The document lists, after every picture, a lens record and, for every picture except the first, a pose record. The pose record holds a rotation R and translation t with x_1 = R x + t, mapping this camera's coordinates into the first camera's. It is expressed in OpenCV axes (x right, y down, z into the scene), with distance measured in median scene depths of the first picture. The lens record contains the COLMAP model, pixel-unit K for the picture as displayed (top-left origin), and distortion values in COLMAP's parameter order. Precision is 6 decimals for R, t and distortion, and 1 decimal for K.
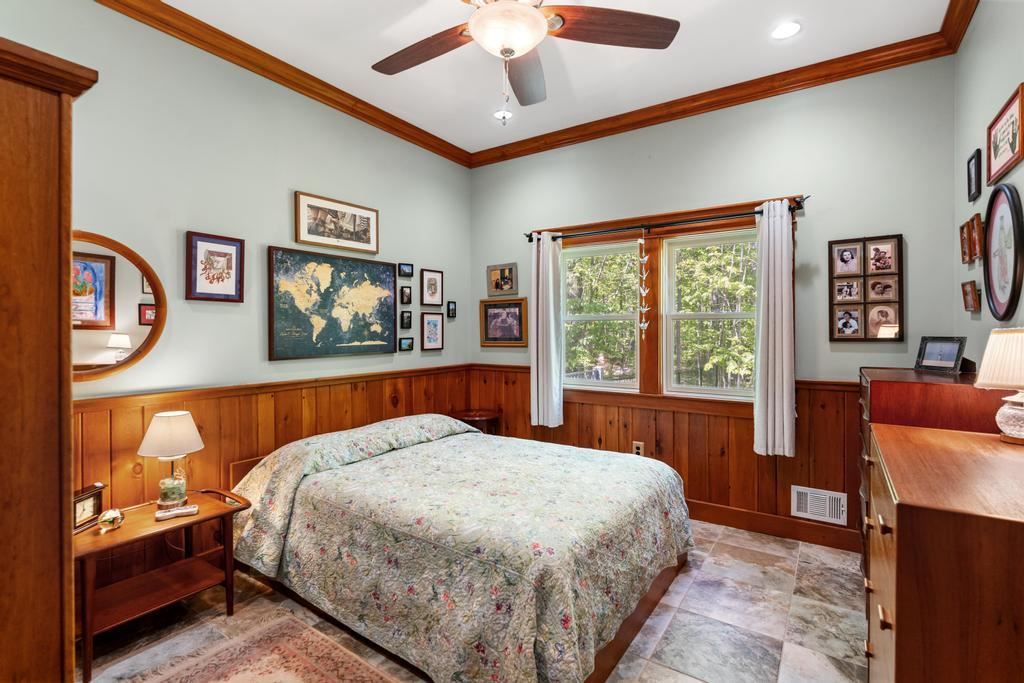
lens RADIAL K [[476.3, 0, 513.9], [0, 476.3, 339.4], [0, 0, 1]] dist [-0.004672, 0.001439]
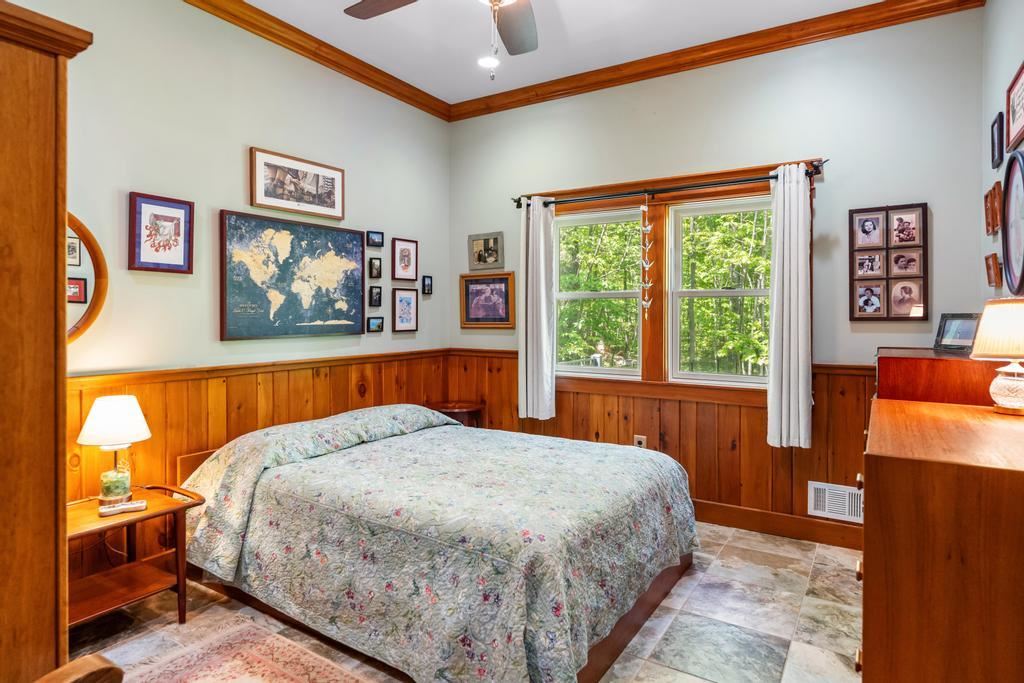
lens RADIAL K [[591.0, 0, 510.3], [0, 591.0, 331.3], [0, 0, 1]] dist [-0.000884, 0.000389]
pose [[0.999654, 0.003673, 0.026056, -0.011496], [-0.003795, 0.999982, 0.004609, 0.023073], [-0.026039, -0.004706, 0.999650, -0.114022]]
